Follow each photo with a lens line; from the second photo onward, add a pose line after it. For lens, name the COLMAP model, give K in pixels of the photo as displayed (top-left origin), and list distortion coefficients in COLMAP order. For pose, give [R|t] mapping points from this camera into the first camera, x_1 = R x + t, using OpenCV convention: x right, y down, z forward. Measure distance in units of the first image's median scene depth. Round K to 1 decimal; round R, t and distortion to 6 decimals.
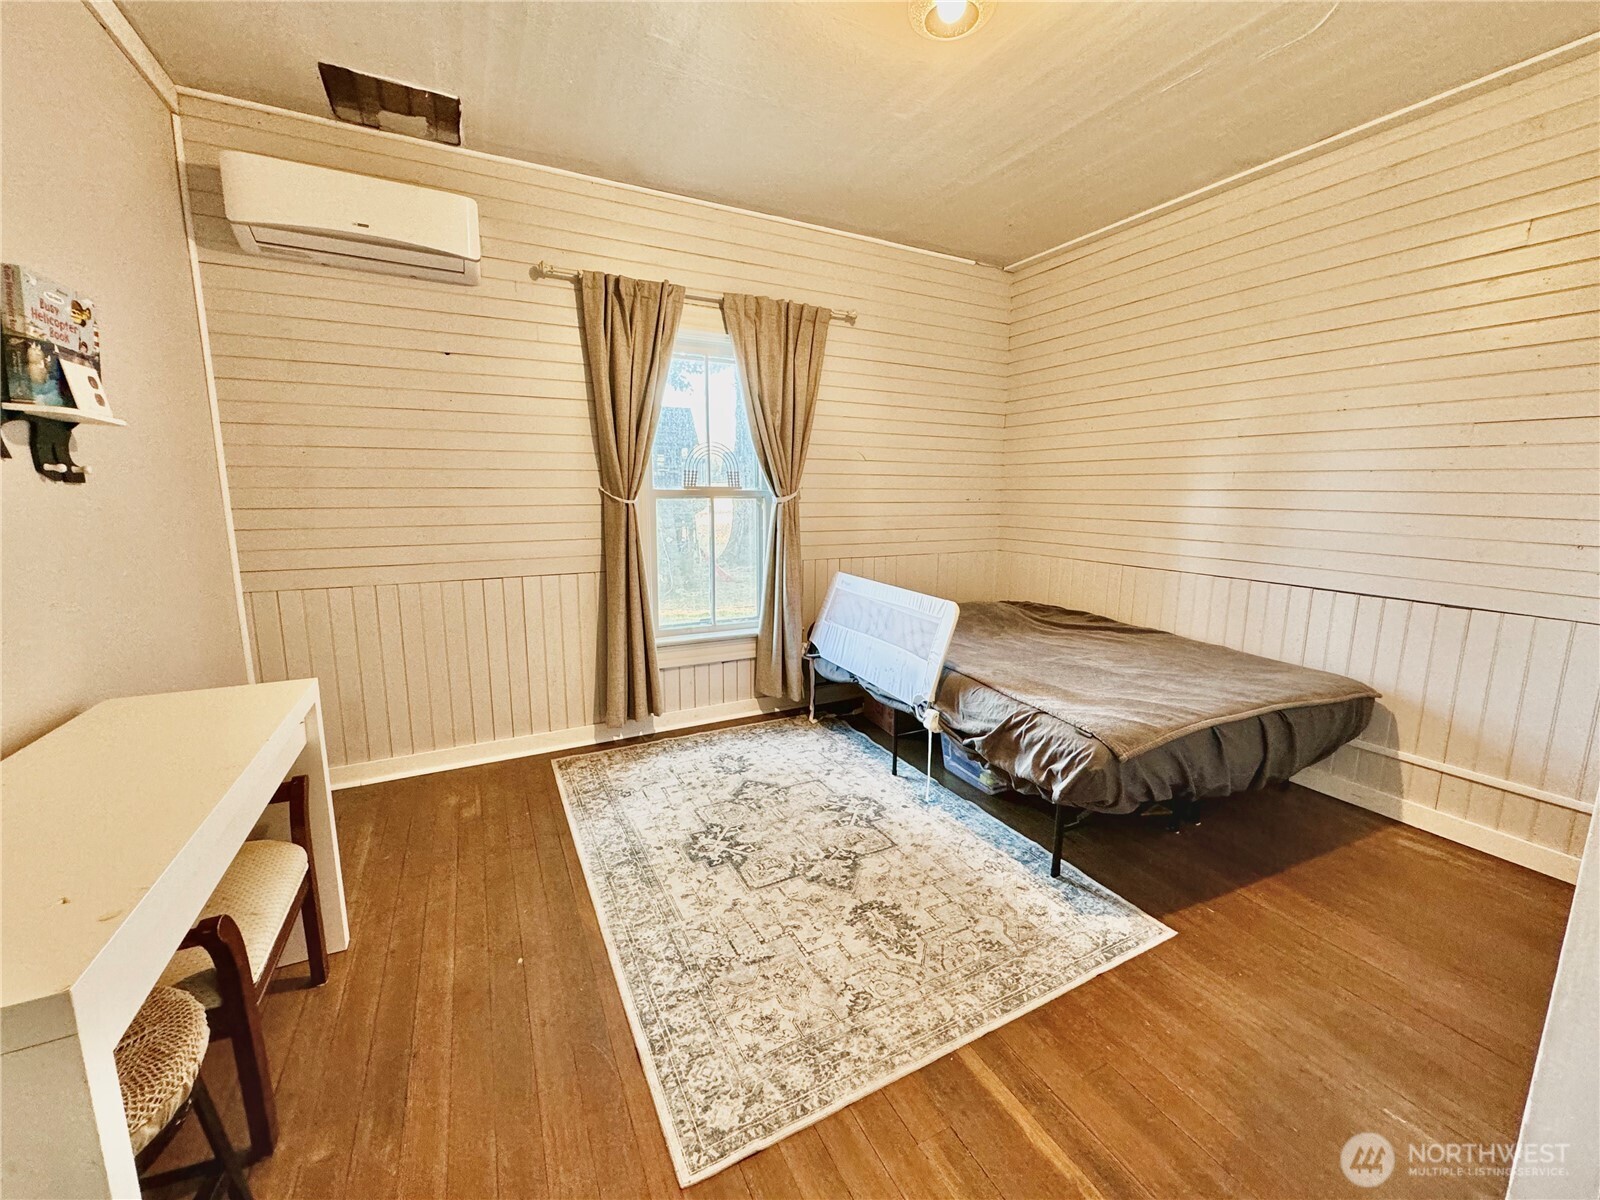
lens RADIAL K [[643.4, 0, 797.4], [0, 643.4, 598.8], [0, 0, 1]] dist [0.001599, -0.000115]
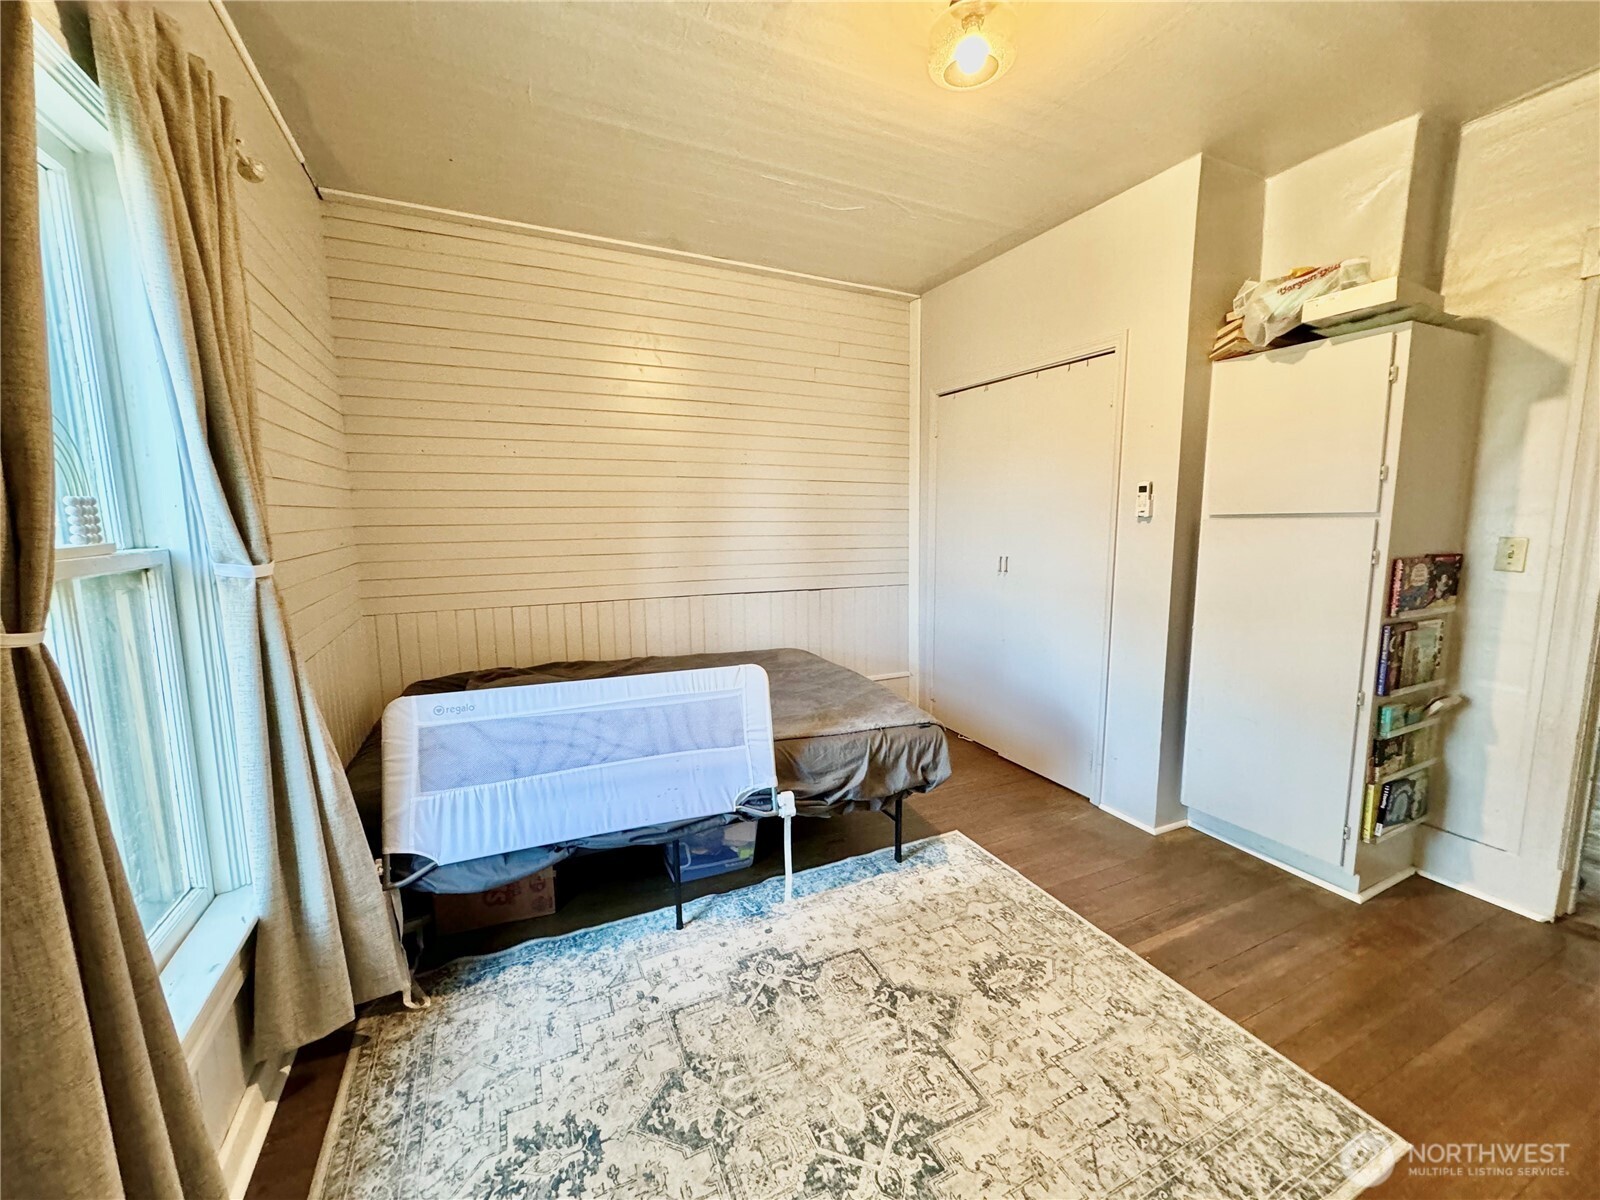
lens RADIAL K [[643.4, 0, 799.4], [0, 643.4, 596.5], [0, 0, 1]] dist [0.001599, -0.000115]
pose [[0.023588, -0.139445, 0.989949, -0.658756], [0.170445, 0.976288, 0.133459, -0.209282], [-0.985085, 0.165584, 0.046797, 1.014650]]
